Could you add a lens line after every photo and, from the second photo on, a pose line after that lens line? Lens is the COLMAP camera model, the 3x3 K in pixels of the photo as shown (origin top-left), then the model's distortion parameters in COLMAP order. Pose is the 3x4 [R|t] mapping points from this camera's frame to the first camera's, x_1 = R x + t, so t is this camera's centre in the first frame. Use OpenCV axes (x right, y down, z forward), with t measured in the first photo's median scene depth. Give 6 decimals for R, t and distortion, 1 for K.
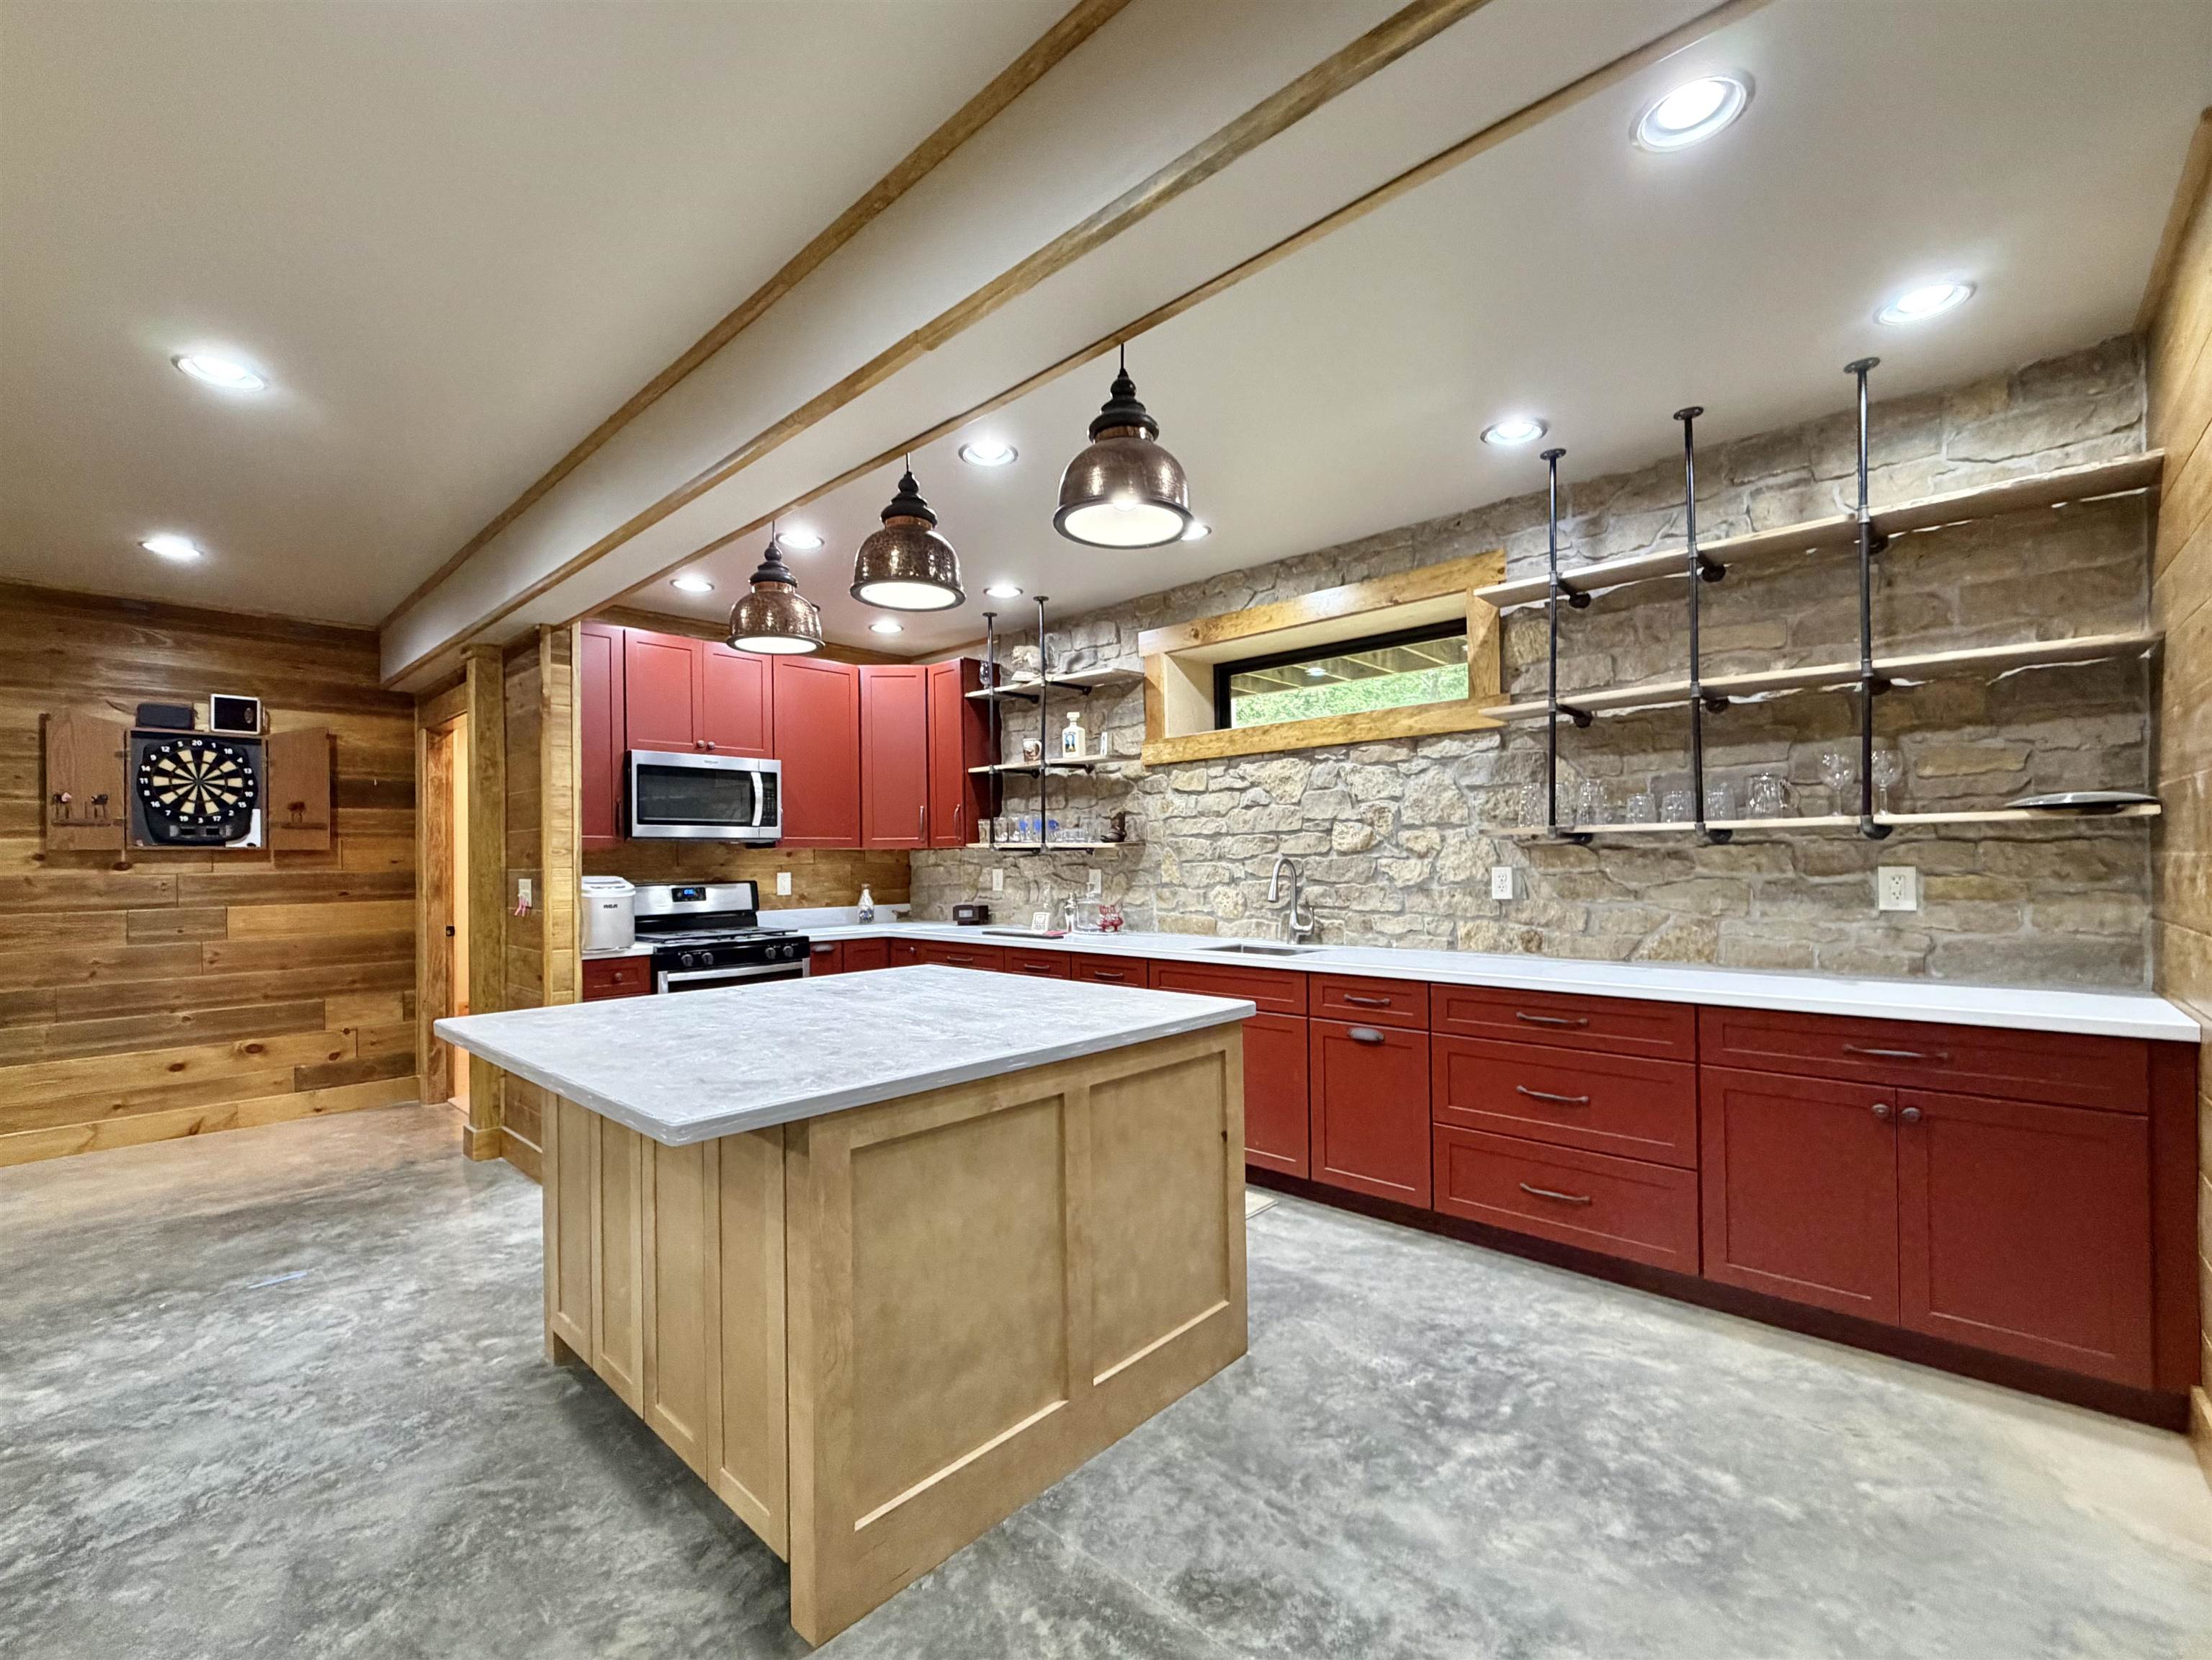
lens RADIAL K [[916.9, 0, 1159.7], [0, 916.9, 876.0], [0, 0, 1]] dist [-0.007881, 0.004263]
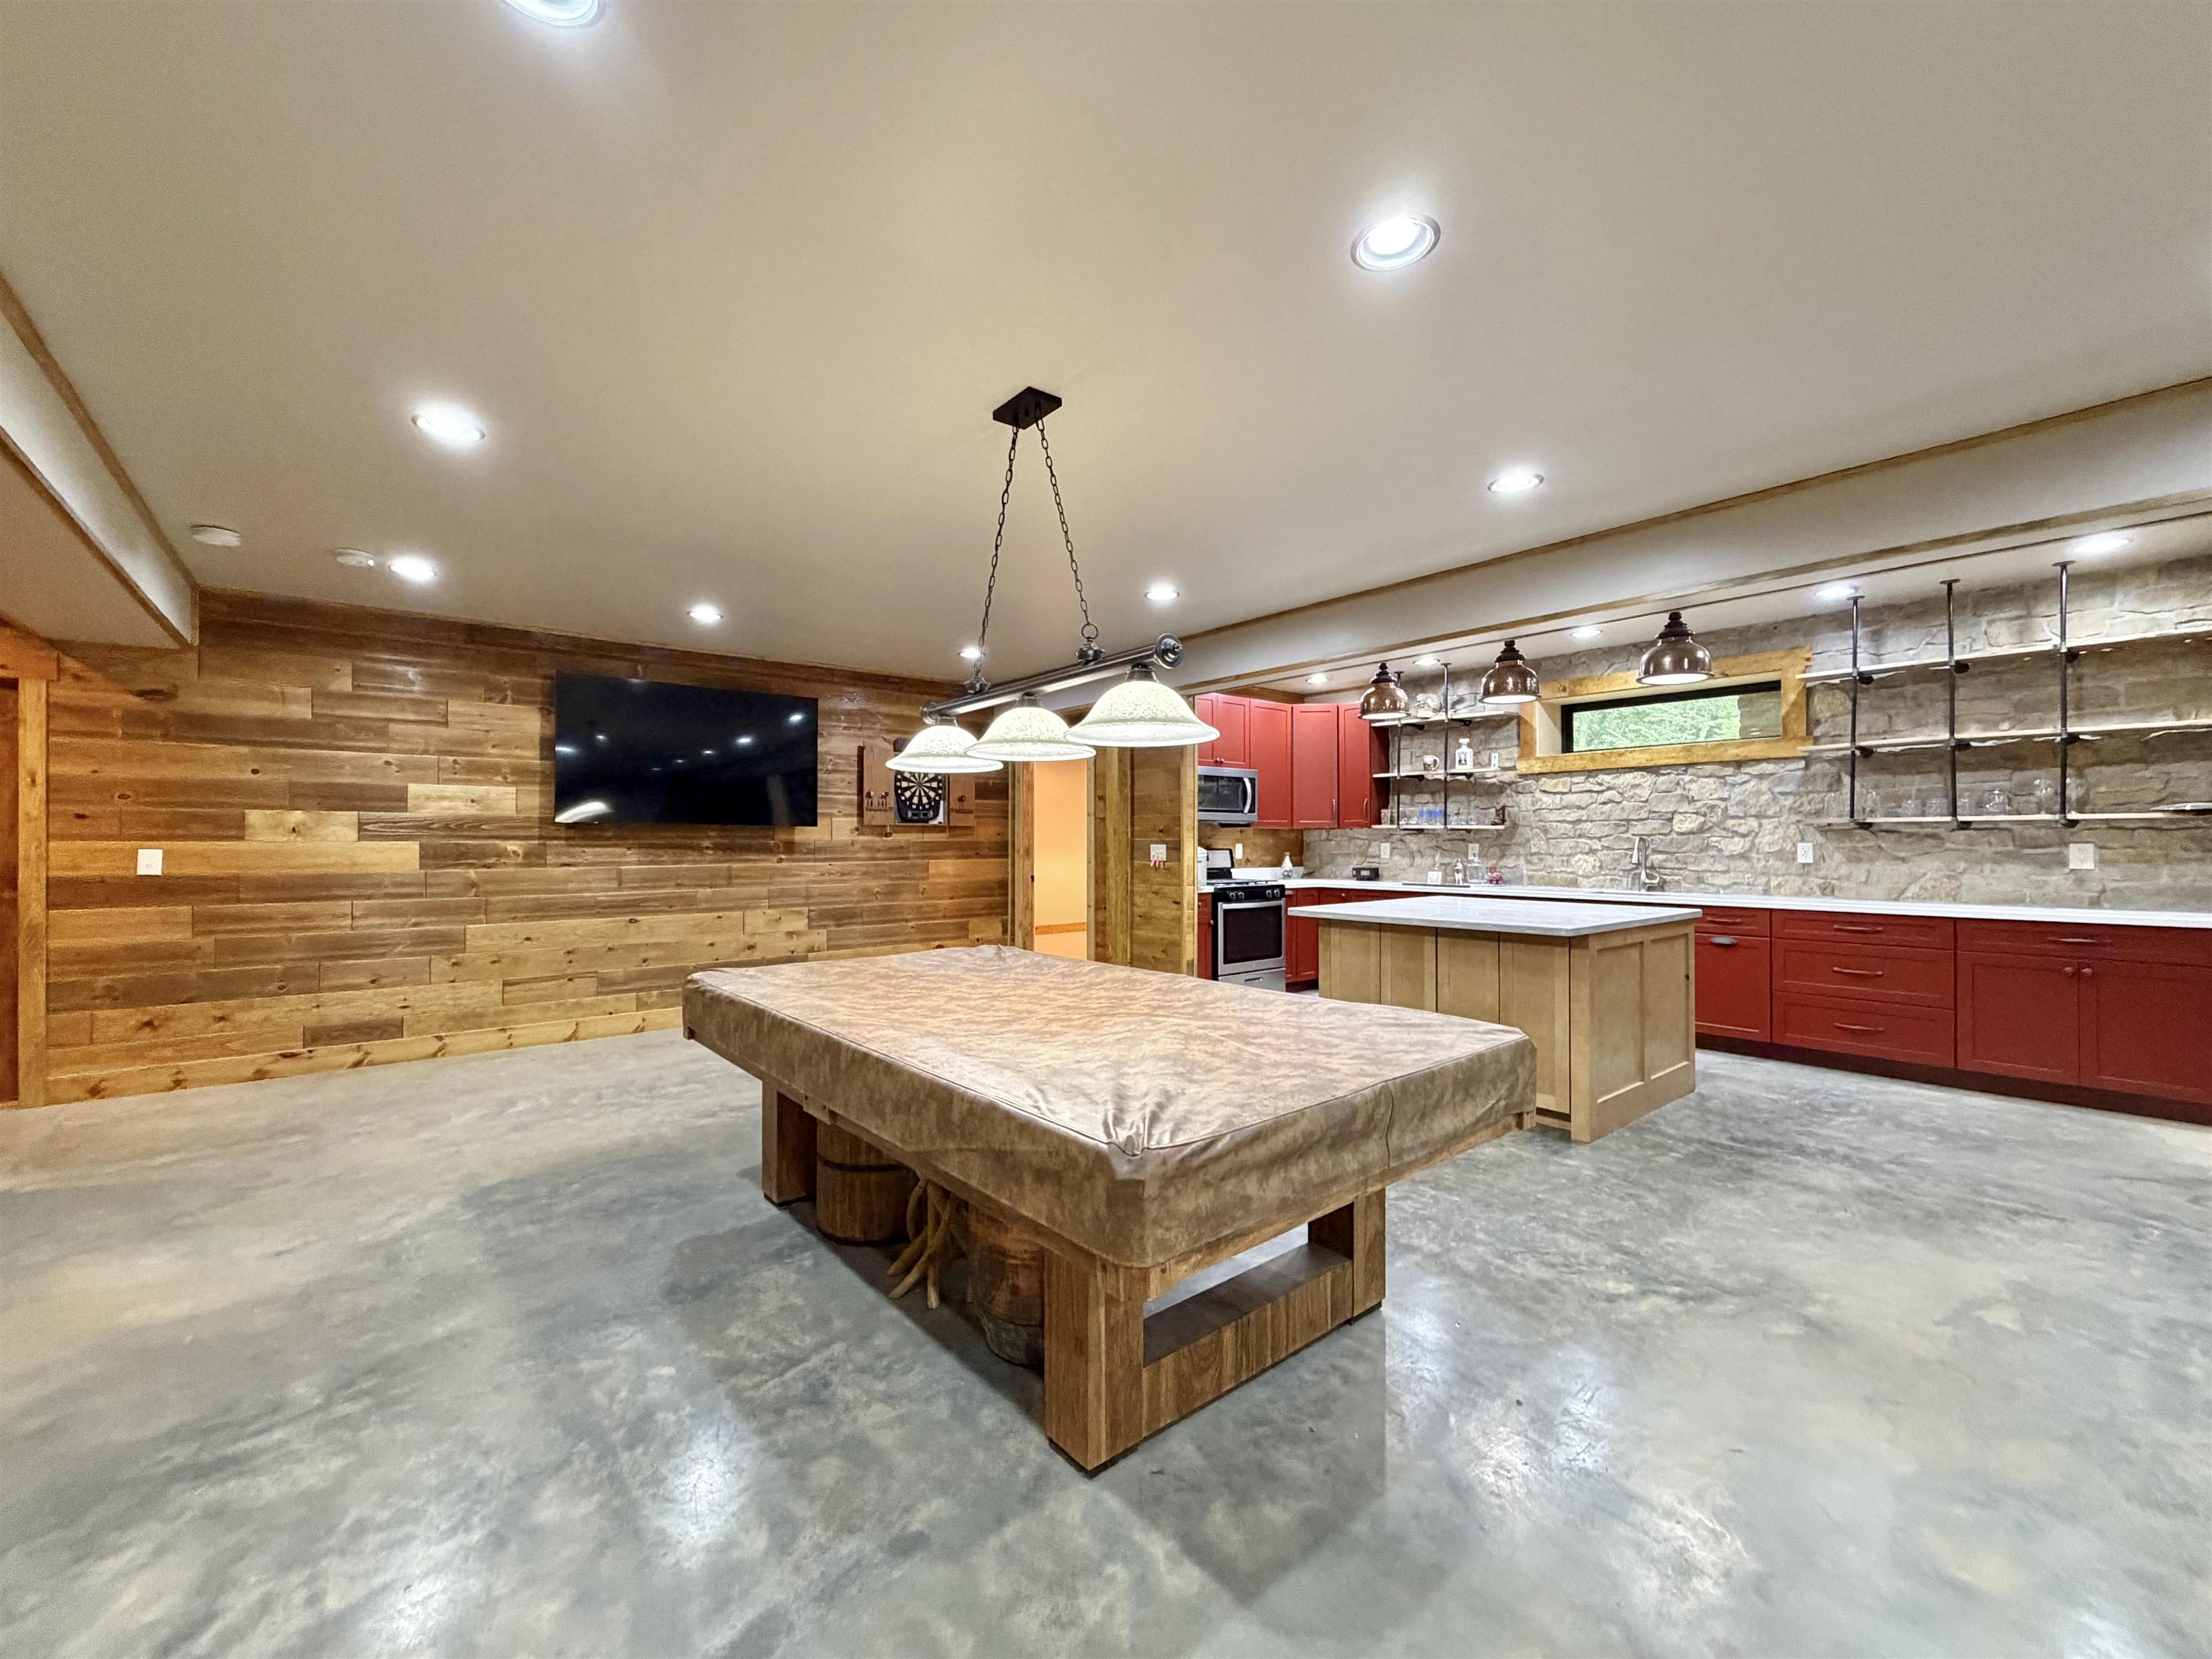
lens RADIAL K [[916.8, 0, 1138.2], [0, 916.8, 857.0], [0, 0, 1]] dist [-0.007881, 0.004263]
pose [[0.988190, 0.013855, -0.152604, -0.576184], [-0.014134, 0.999900, -0.000740, 0.034257], [0.152578, 0.002888, 0.988287, -0.814774]]
